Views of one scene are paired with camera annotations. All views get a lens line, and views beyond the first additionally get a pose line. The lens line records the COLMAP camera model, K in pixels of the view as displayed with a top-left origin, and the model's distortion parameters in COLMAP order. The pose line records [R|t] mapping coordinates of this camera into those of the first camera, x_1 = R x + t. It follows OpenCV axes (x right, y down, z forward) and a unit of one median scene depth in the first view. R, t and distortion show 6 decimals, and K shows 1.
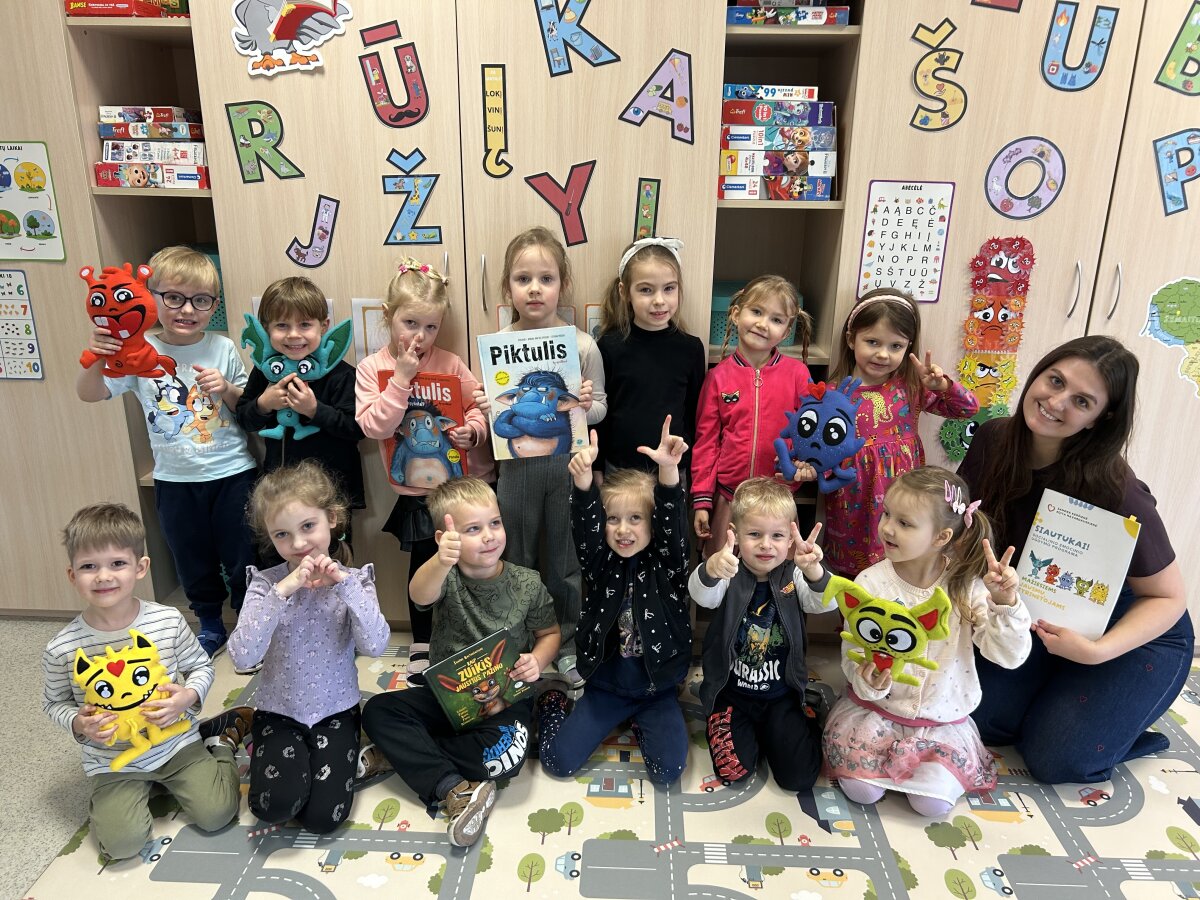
lens RADIAL K [[917.3, 0, 596.3], [0, 917.3, 443.2], [0, 0, 1]] dist [0.022530, -0.023182]
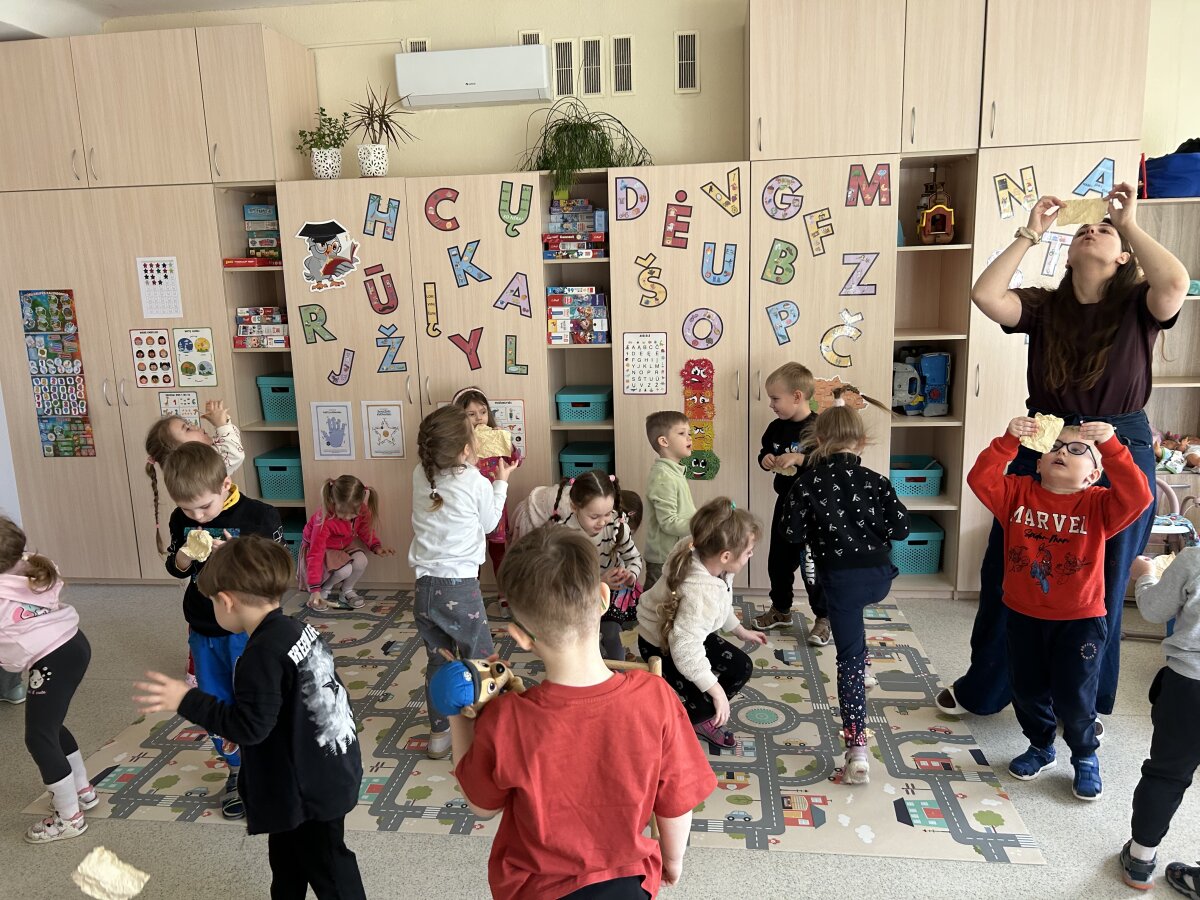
lens RADIAL K [[917.3, 0, 599.4], [0, 917.3, 453.8], [0, 0, 1]] dist [0.022530, -0.023182]
pose [[0.996404, -0.023080, -0.081529, 0.394954], [0.013193, 0.992712, -0.119789, 0.193468], [0.083700, 0.118283, 0.989446, -0.864696]]
